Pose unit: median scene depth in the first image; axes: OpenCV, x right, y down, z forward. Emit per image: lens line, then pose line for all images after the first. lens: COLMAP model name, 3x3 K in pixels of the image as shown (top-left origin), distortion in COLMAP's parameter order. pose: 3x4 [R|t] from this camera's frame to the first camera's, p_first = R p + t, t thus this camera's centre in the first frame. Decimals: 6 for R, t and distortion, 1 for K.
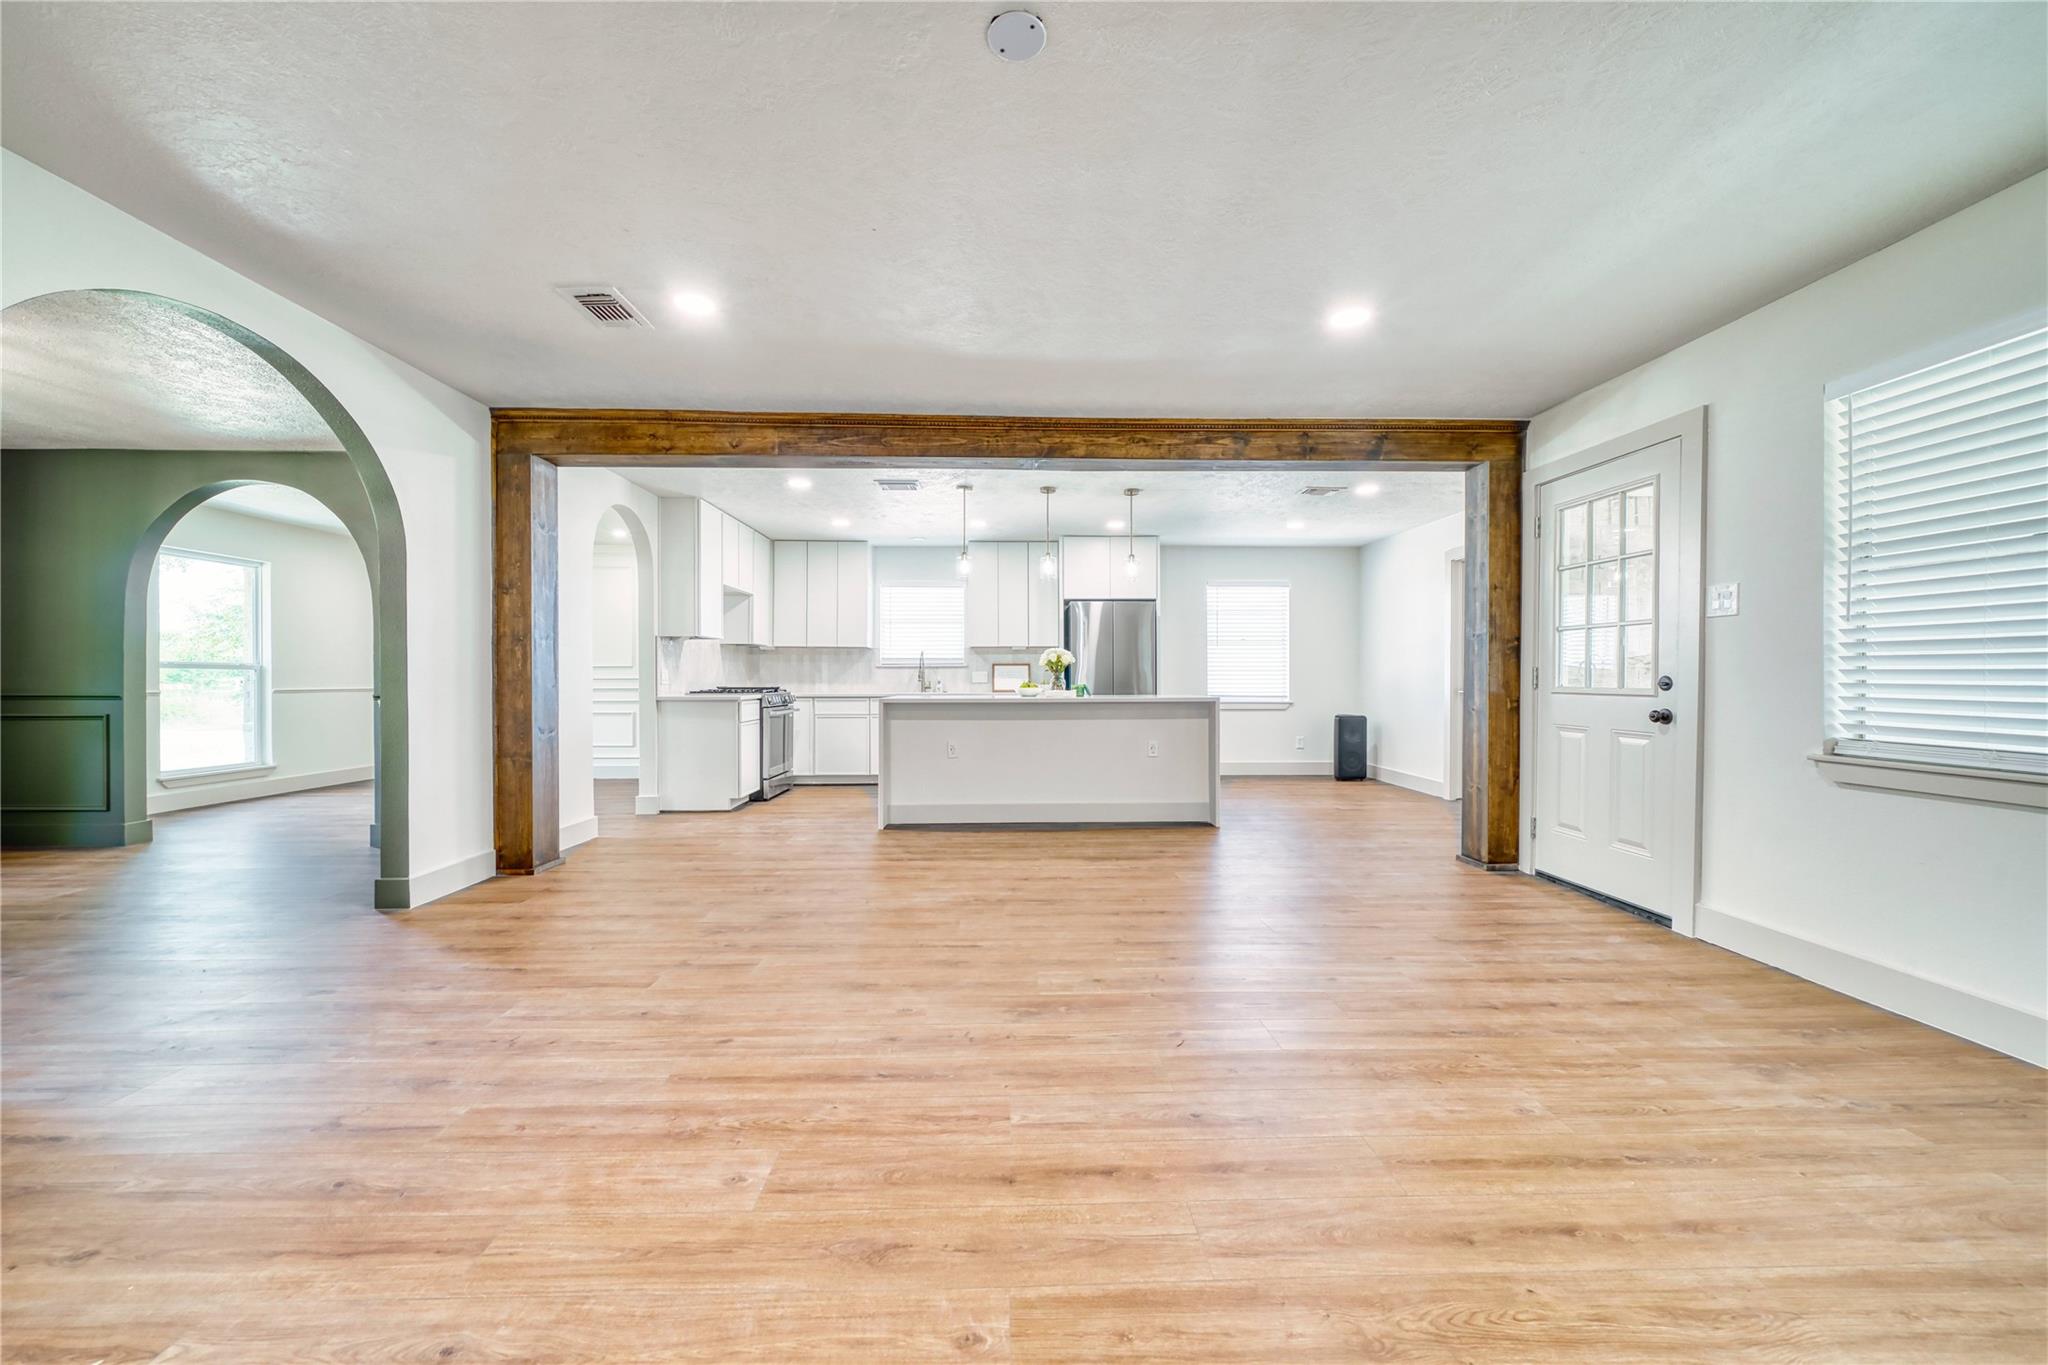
lens RADIAL K [[745.2, 0, 1032.5], [0, 745.2, 682.5], [0, 0, 1]] dist [-0.005754, 0.000847]
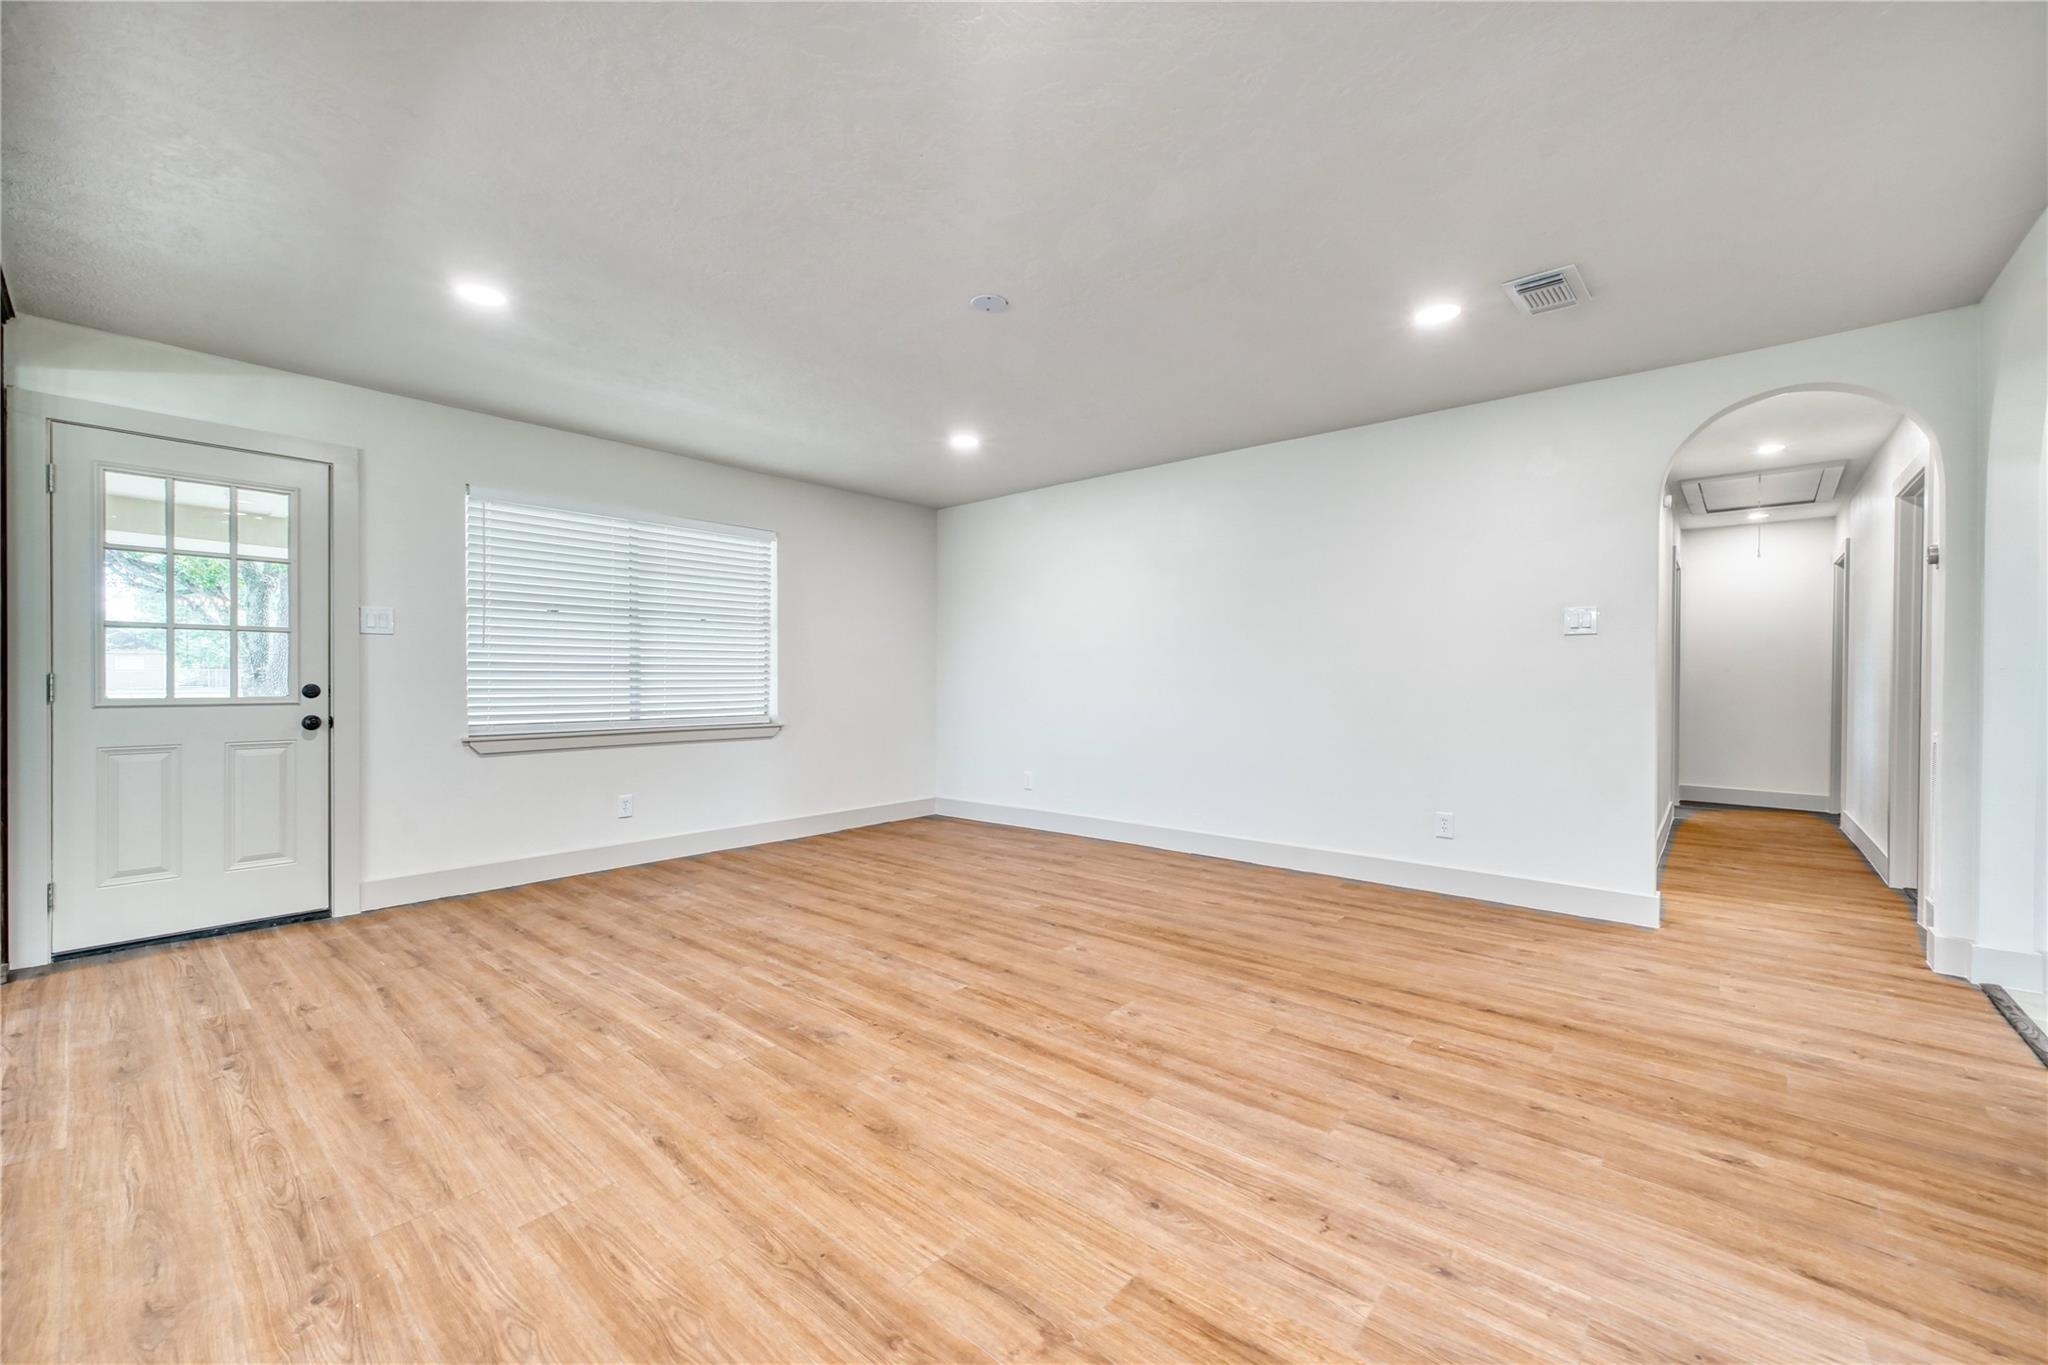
lens RADIAL K [[806.5, 0, 1013.2], [0, 806.5, 683.6], [0, 0, 1]] dist [0.002852, -0.000673]
pose [[-0.724723, -0.008601, 0.688986, -0.566503], [0.001667, 0.999897, 0.014236, -0.020667], [-0.689038, 0.011466, -0.724635, 0.984032]]
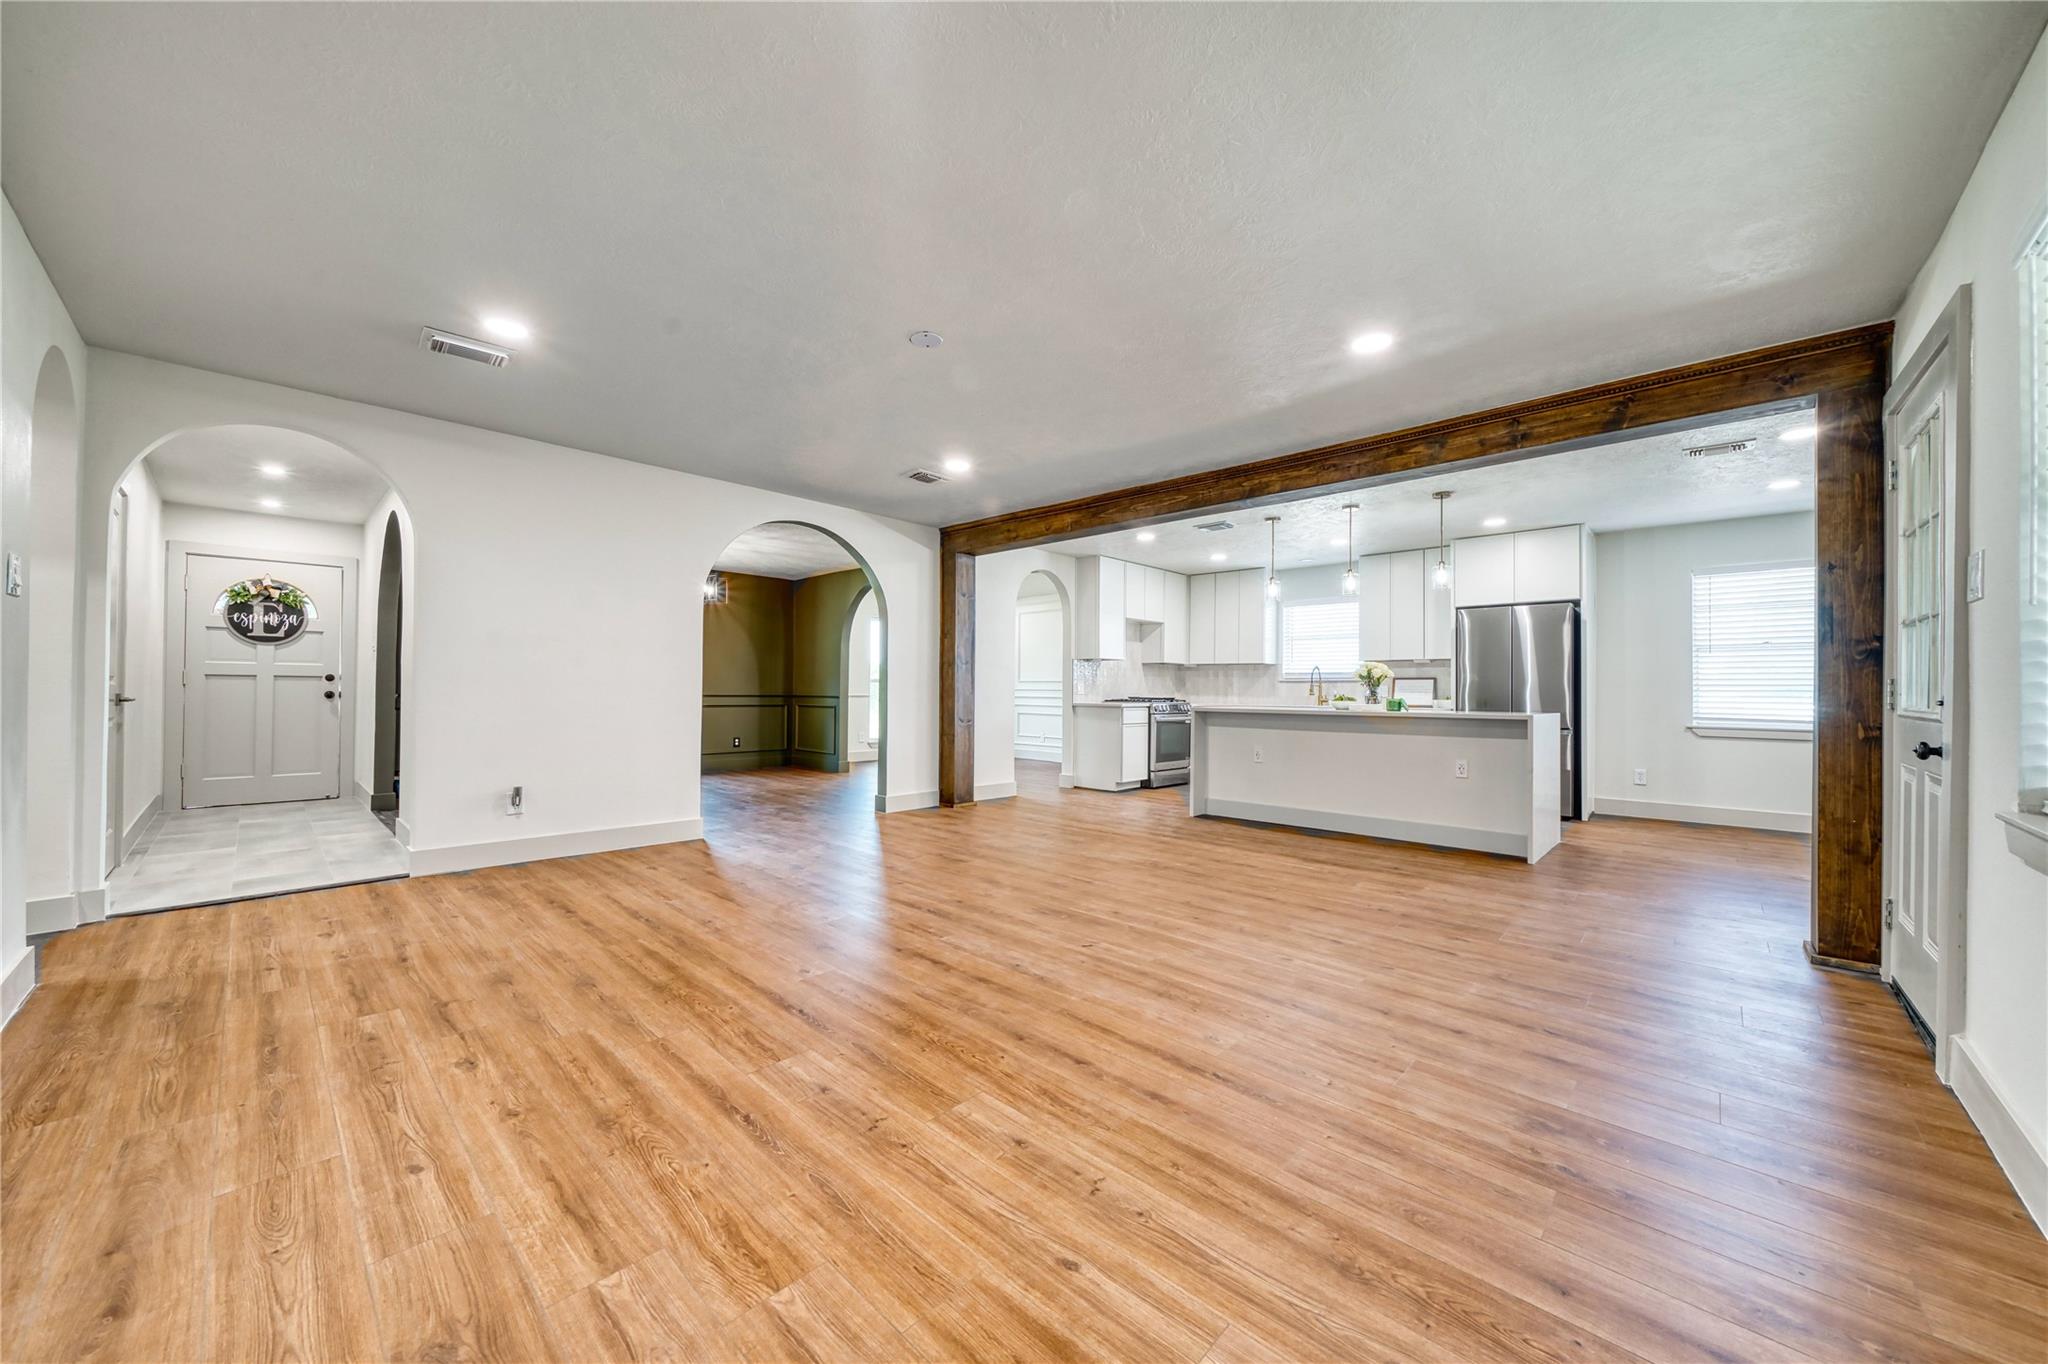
lens RADIAL K [[745.2, 0, 1029.7], [0, 745.2, 687.7], [0, 0, 1]] dist [-0.005754, 0.000847]
pose [[0.704133, 0.004097, -0.710056, 0.638749], [-0.013295, 0.999884, -0.007415, 0.003162], [0.709943, 0.014661, 0.704106, -0.046488]]
